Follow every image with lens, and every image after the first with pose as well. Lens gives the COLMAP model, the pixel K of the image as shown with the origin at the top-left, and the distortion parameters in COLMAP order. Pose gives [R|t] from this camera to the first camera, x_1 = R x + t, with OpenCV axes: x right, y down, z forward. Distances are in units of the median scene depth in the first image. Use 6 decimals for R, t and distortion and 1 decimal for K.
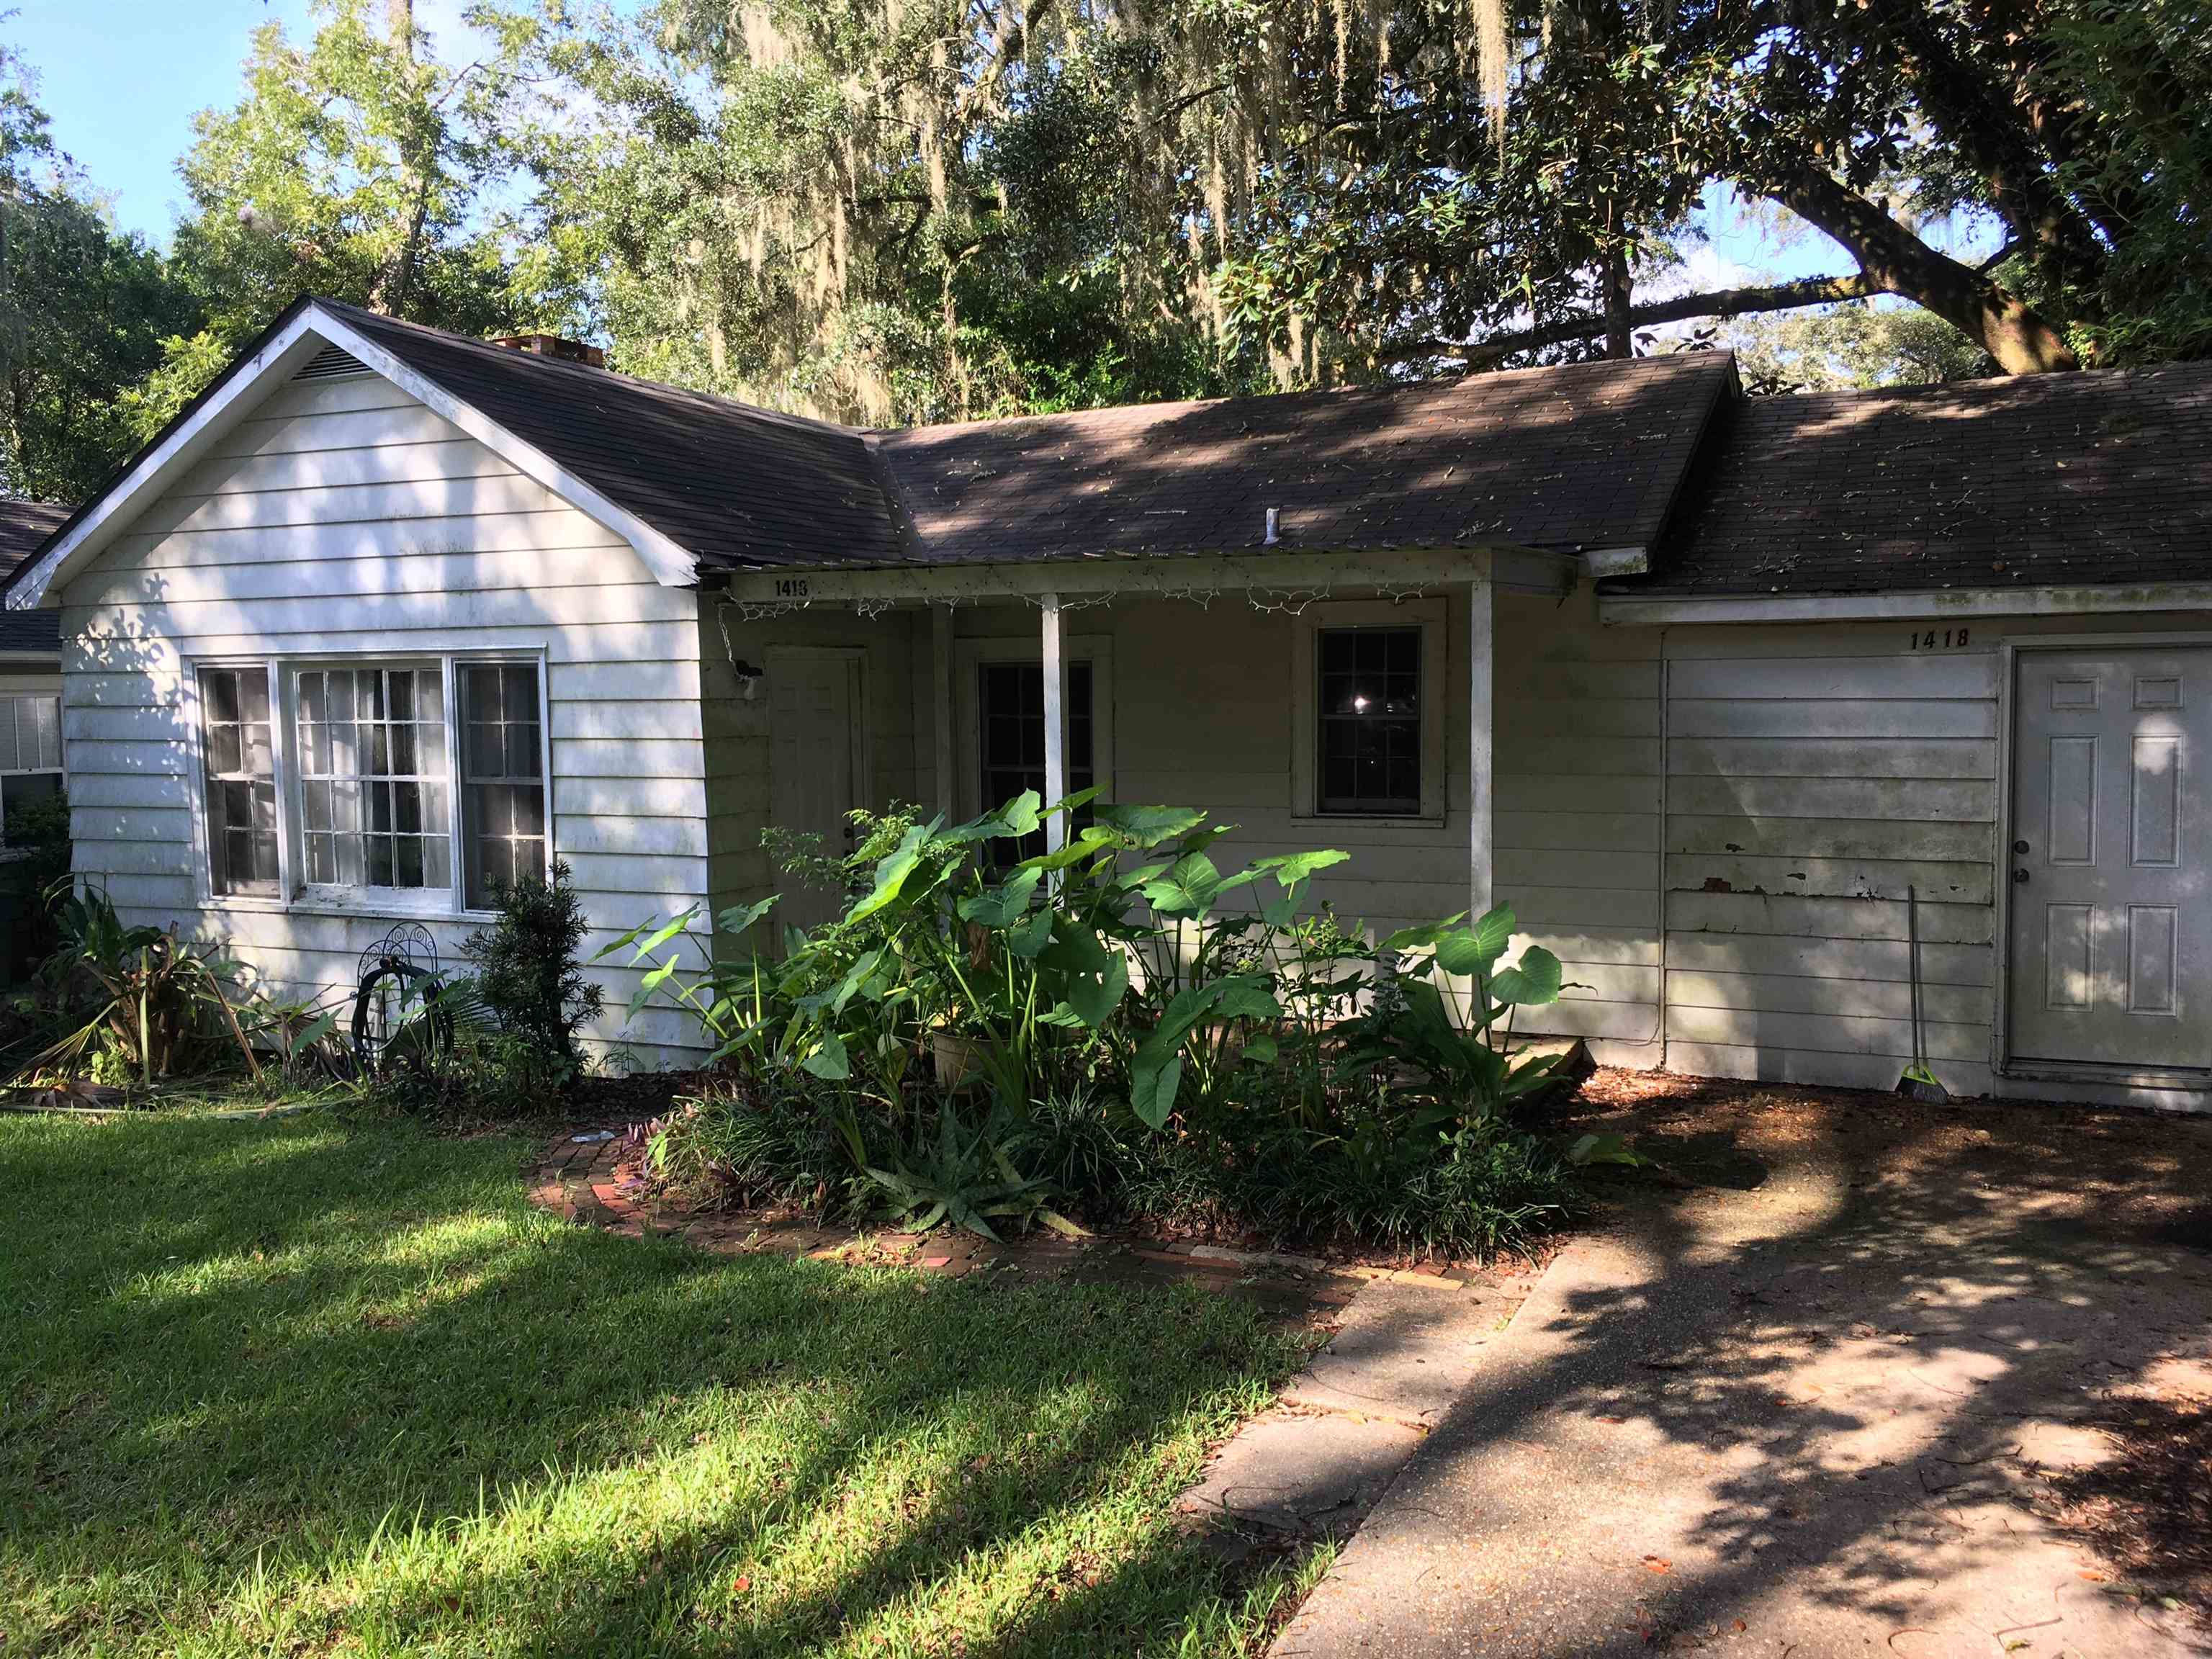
lens RADIAL K [[1864.5, 0, 1107.1], [0, 1864.5, 829.9], [0, 0, 1]] dist [0.019734, 0.011334]
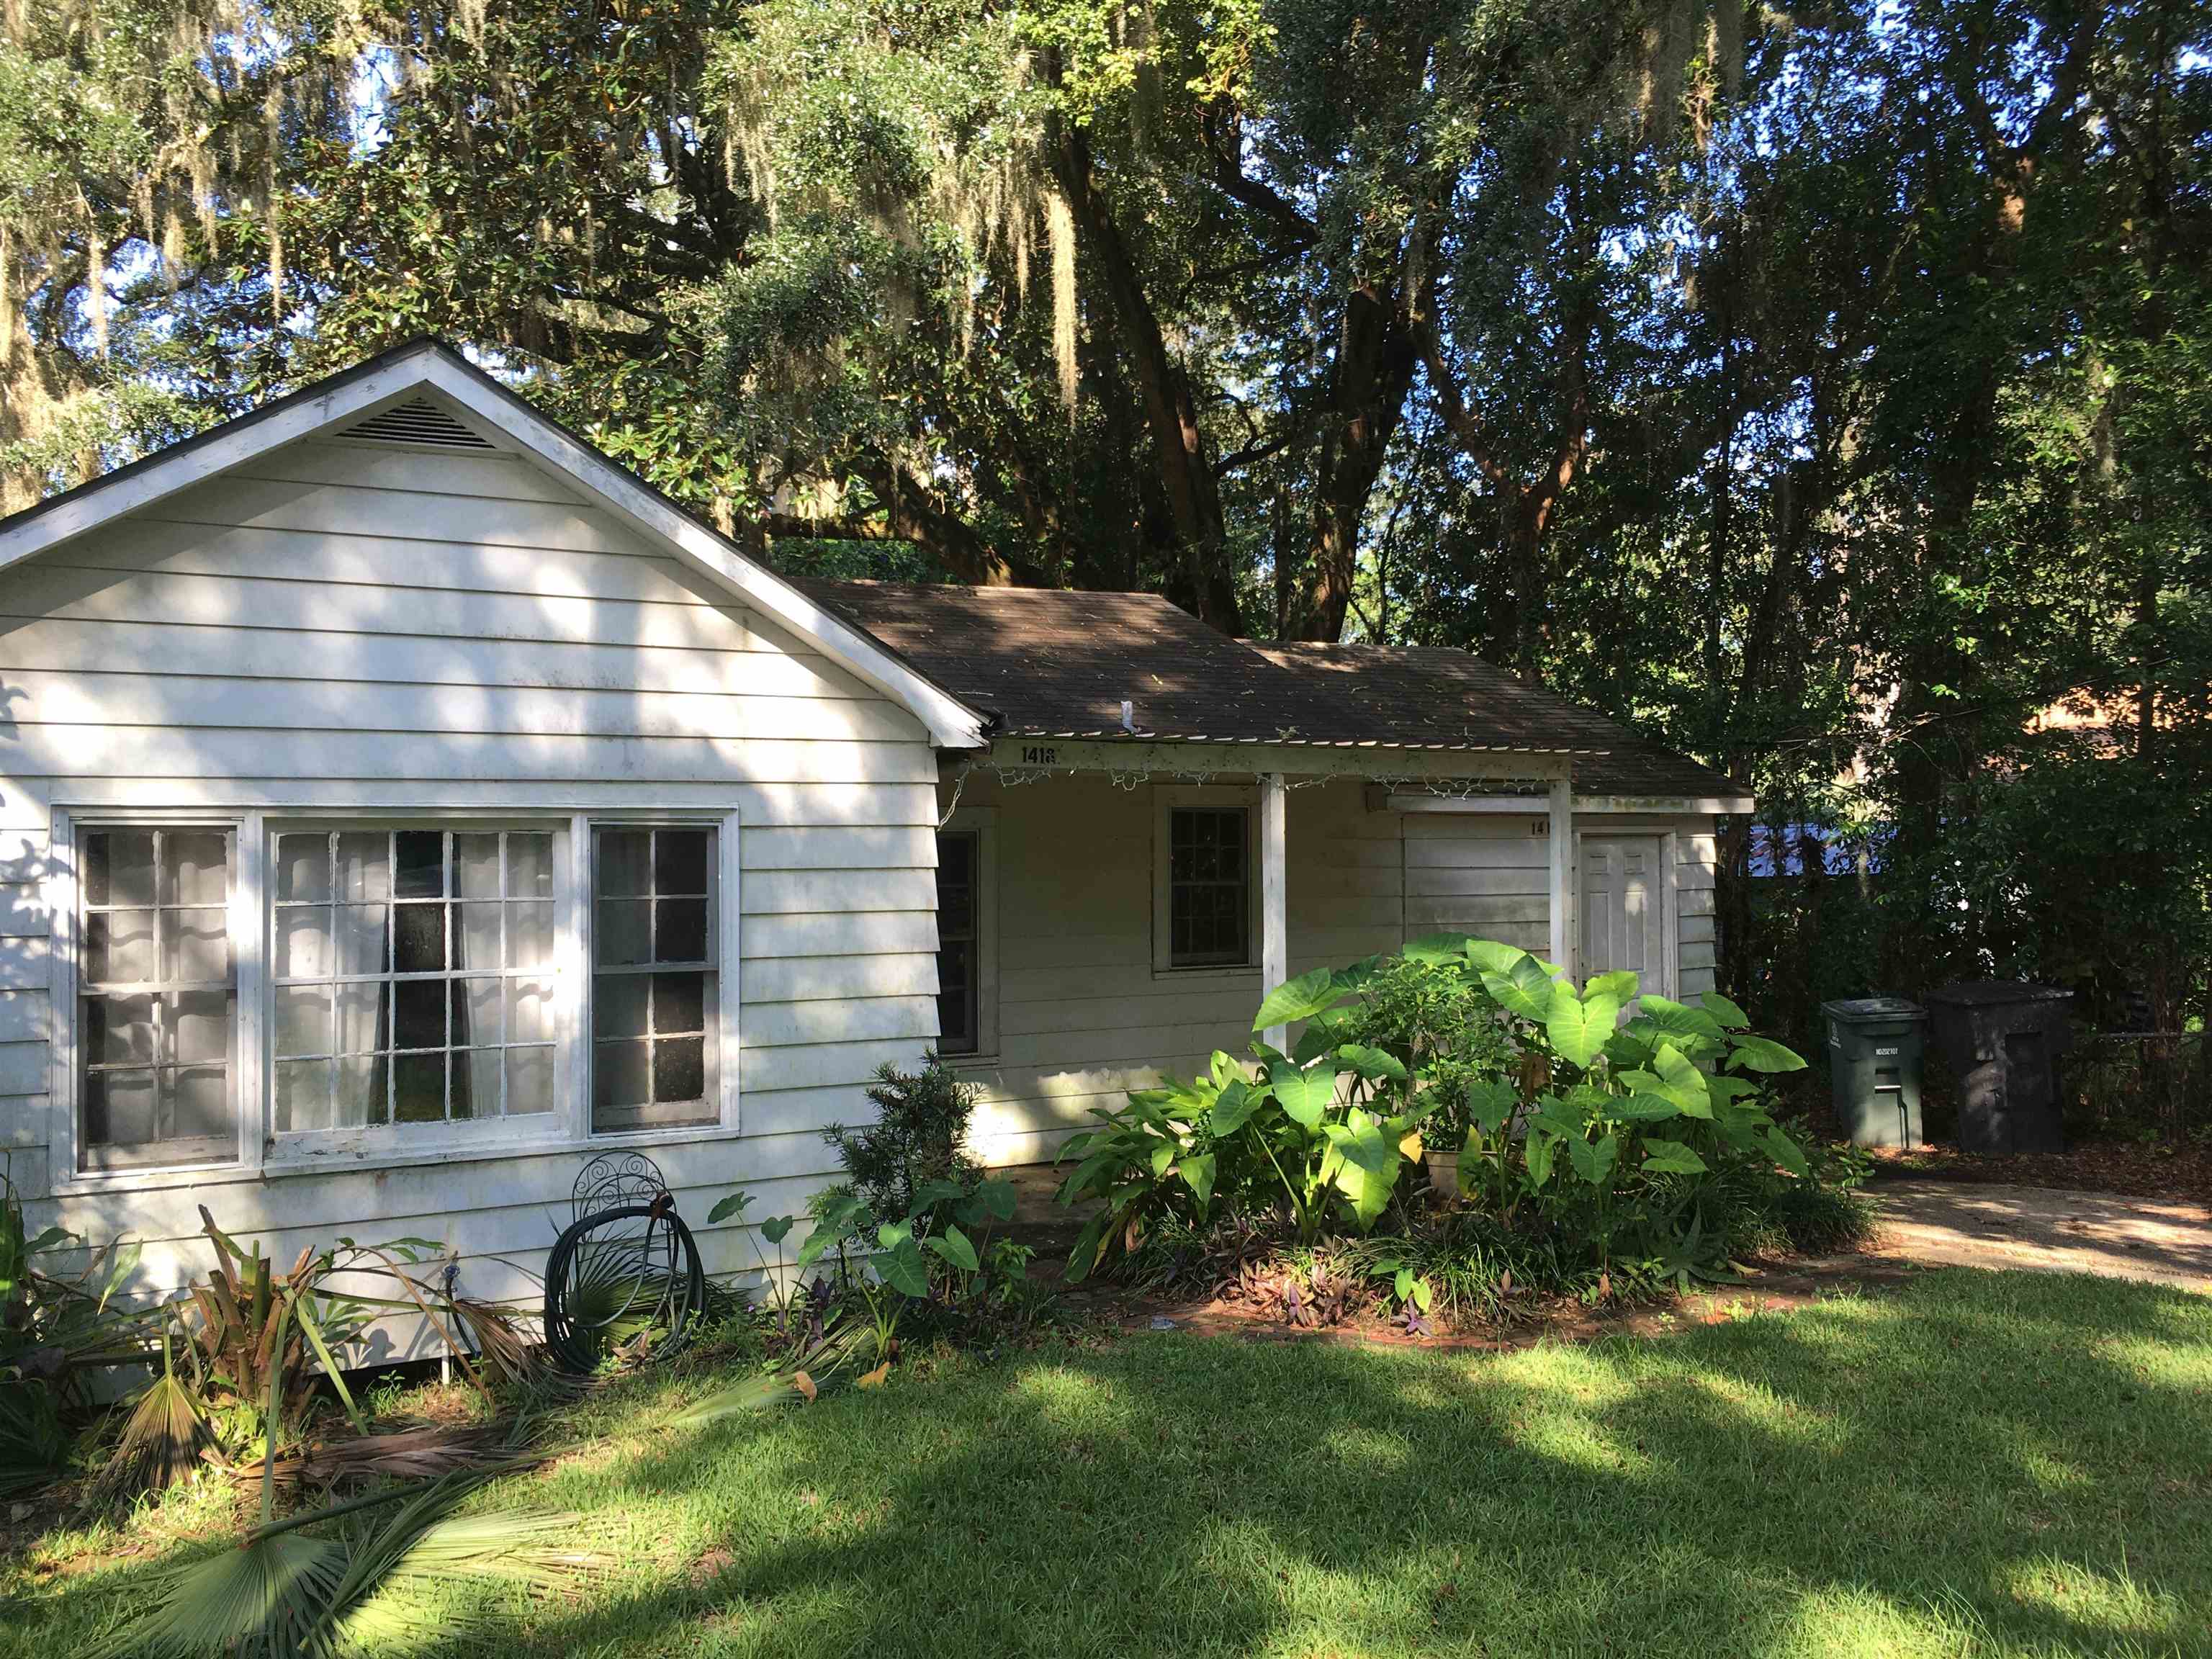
lens RADIAL K [[1864.5, 0, 1107.2], [0, 1864.5, 829.3], [0, 0, 1]] dist [0.019734, 0.011334]
pose [[0.609954, 0.016109, 0.792273, -0.851003], [0.061944, 0.995765, -0.067936, -0.019275], [-0.790012, 0.090515, 0.606373, 0.340691]]
